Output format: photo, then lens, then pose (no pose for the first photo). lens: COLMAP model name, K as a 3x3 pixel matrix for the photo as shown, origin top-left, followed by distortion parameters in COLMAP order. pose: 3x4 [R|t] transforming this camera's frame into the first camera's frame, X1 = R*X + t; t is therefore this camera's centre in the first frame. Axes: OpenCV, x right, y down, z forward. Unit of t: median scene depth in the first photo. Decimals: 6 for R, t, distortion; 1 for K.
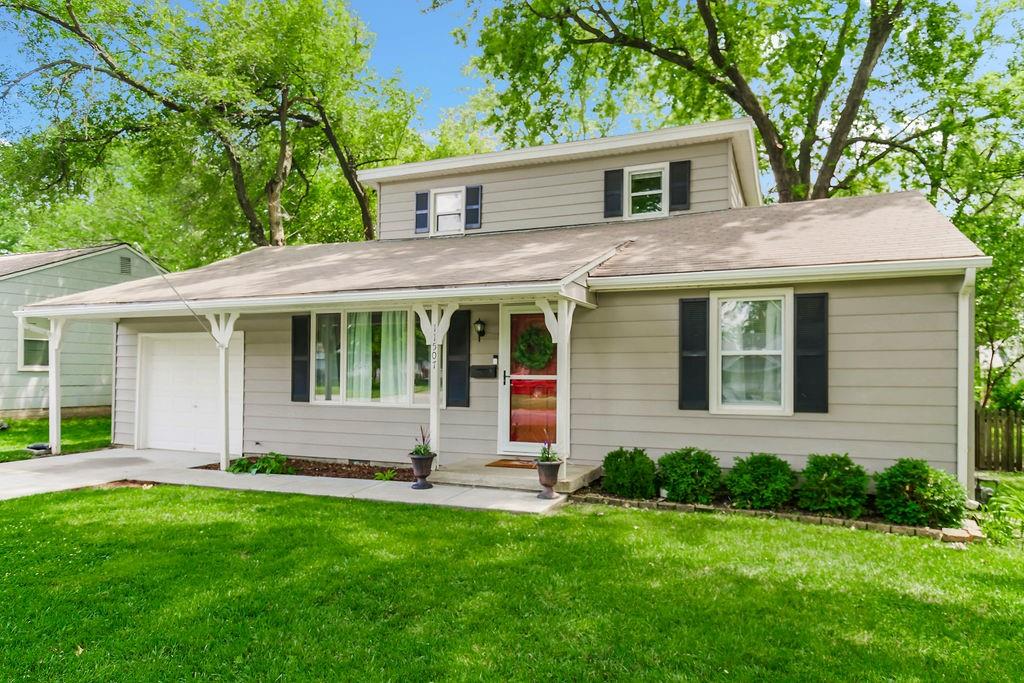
lens RADIAL K [[661.7, 0, 511.9], [0, 661.7, 343.1], [0, 0, 1]] dist [0.007407, 0.000222]
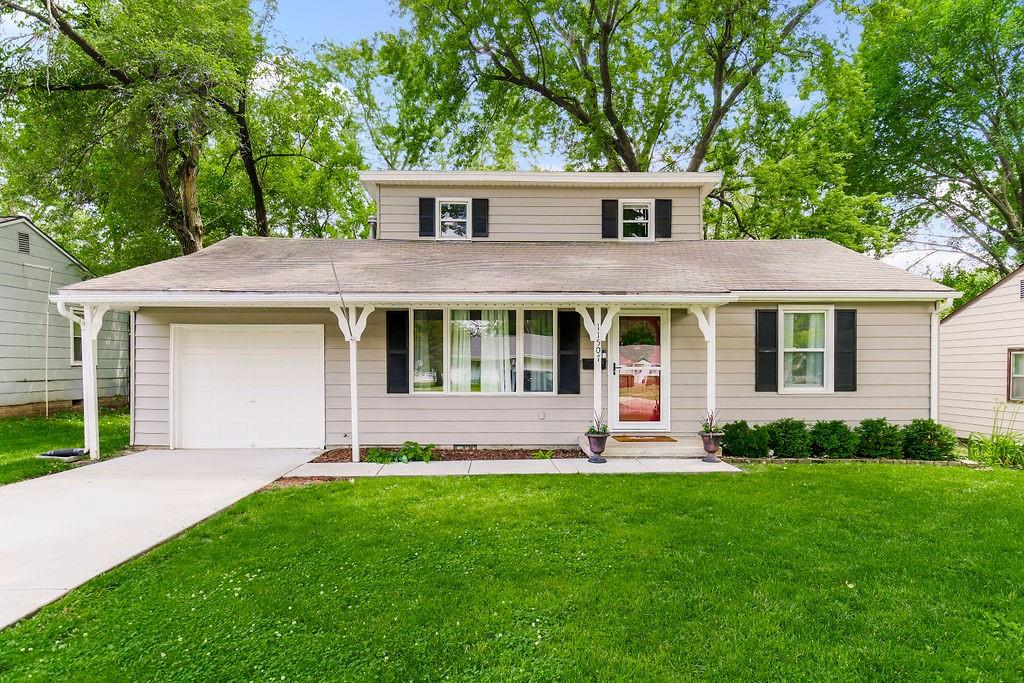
lens RADIAL K [[575.1, 0, 508.6], [0, 575.1, 368.6], [0, 0, 1]] dist [-0.000943, 0.000007]
pose [[0.917531, -0.007053, 0.397602, -0.536948], [-0.013683, 0.998691, 0.049292, 0.001899], [-0.397429, -0.050668, 0.916233, 0.098091]]
